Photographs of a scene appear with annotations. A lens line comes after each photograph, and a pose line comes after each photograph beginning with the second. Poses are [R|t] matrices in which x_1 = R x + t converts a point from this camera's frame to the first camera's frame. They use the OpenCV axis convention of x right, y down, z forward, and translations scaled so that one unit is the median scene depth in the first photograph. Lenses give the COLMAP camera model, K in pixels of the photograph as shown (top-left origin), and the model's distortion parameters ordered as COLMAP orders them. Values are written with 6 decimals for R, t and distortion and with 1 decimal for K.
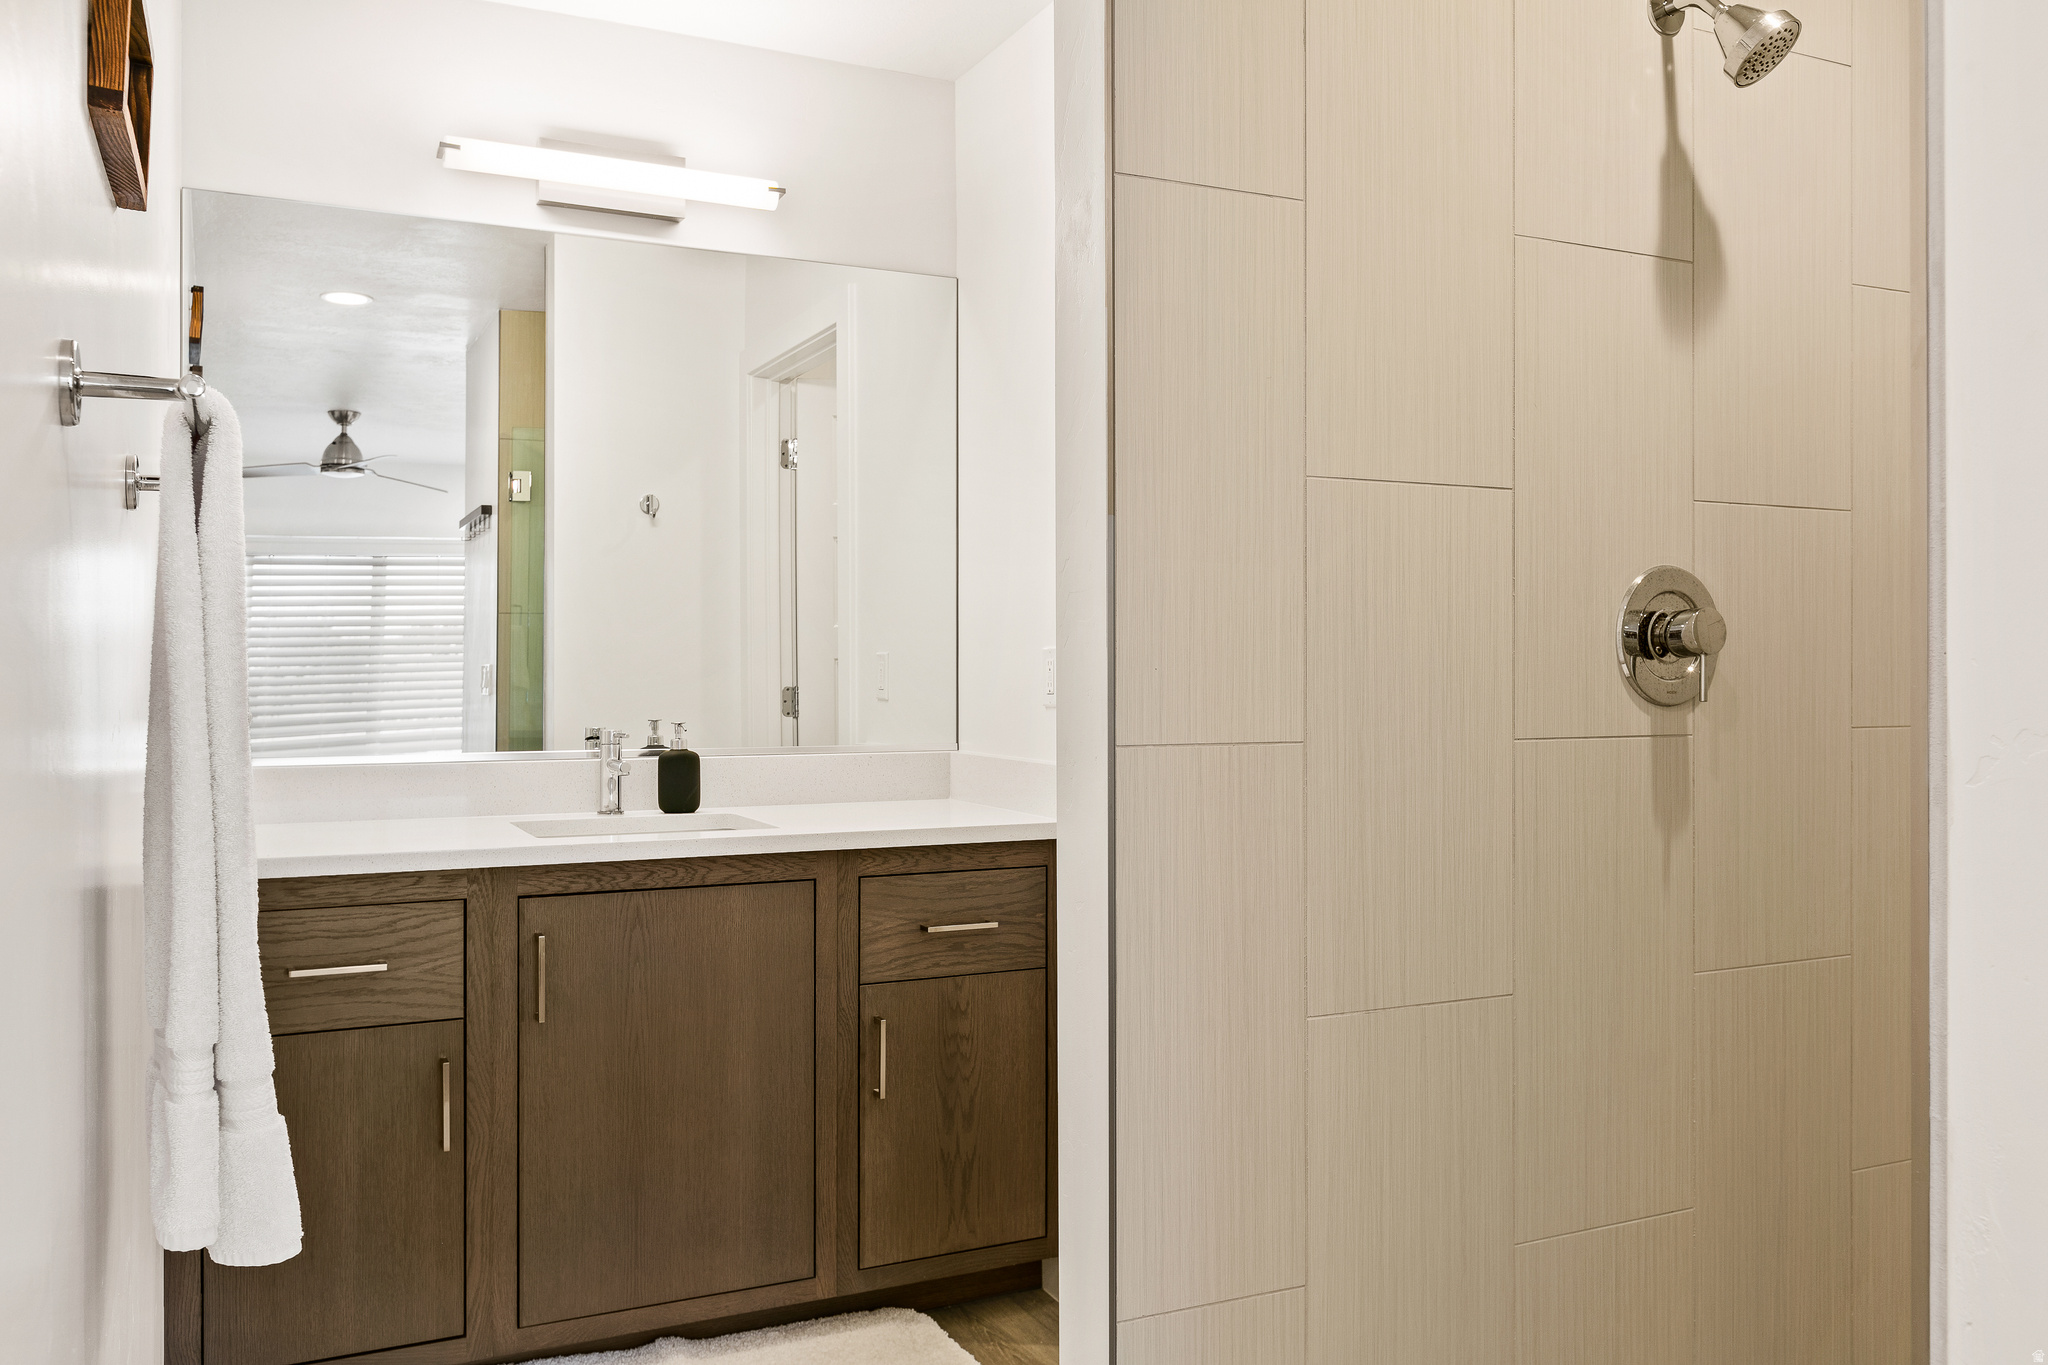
lens RADIAL K [[1568.9, 0, 1025.5], [0, 1568.9, 674.7], [0, 0, 1]] dist [0.009557, 0.001562]
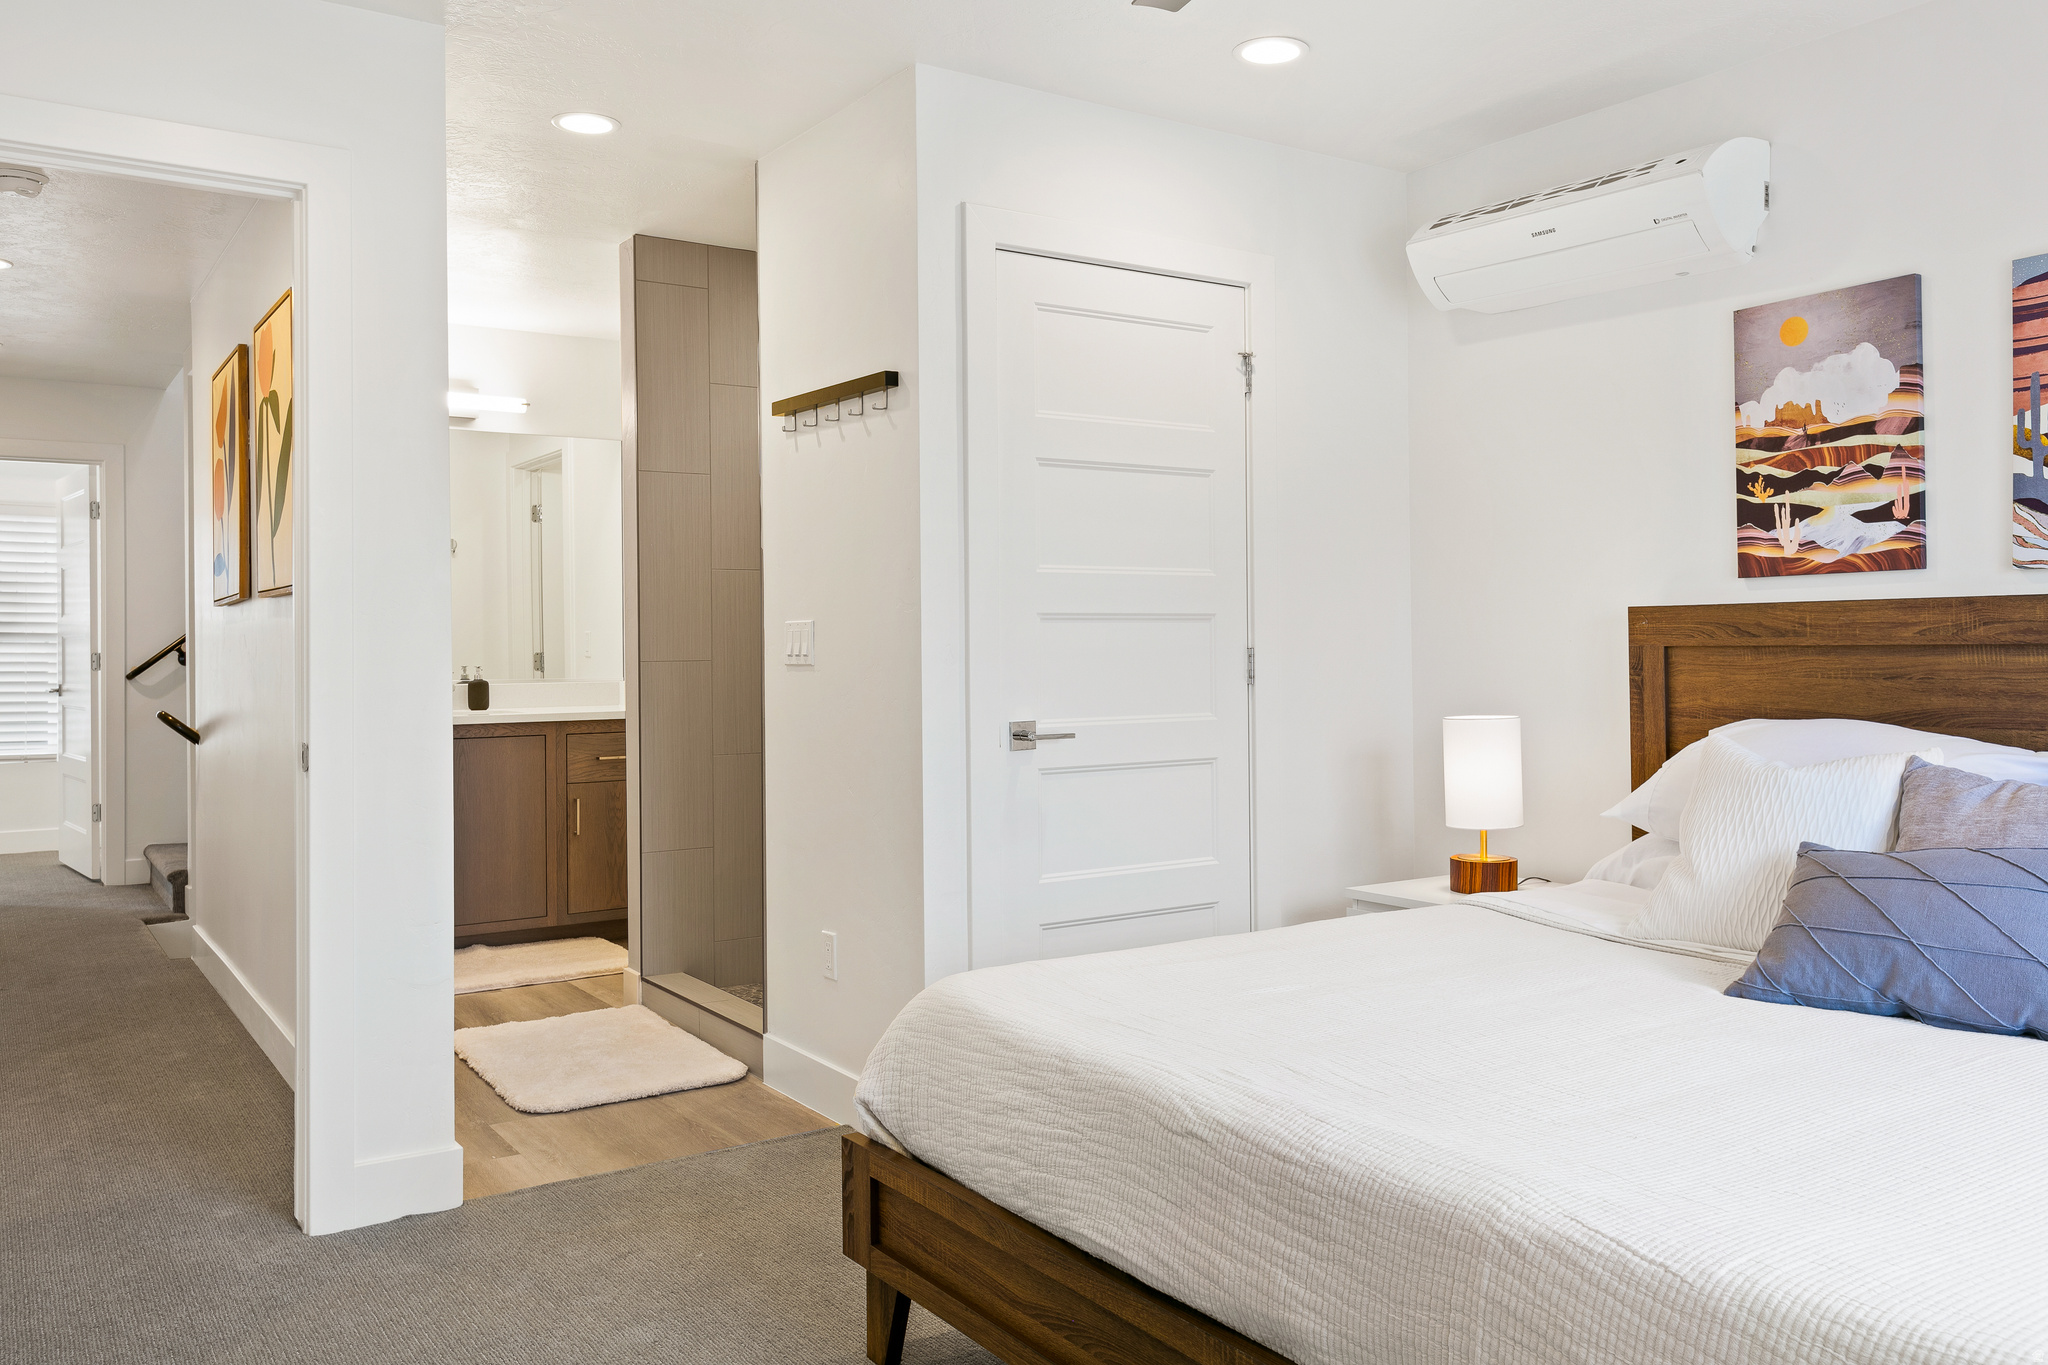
lens RADIAL K [[1537.7, 0, 1022.1], [0, 1537.7, 638.7], [0, 0, 1]] dist [0.009026, 0.008107]
pose [[0.989375, -0.008741, 0.145124, 0.208810], [0.010013, 0.999918, -0.008039, 0.019236], [-0.145041, 0.009407, 0.989381, -1.195666]]
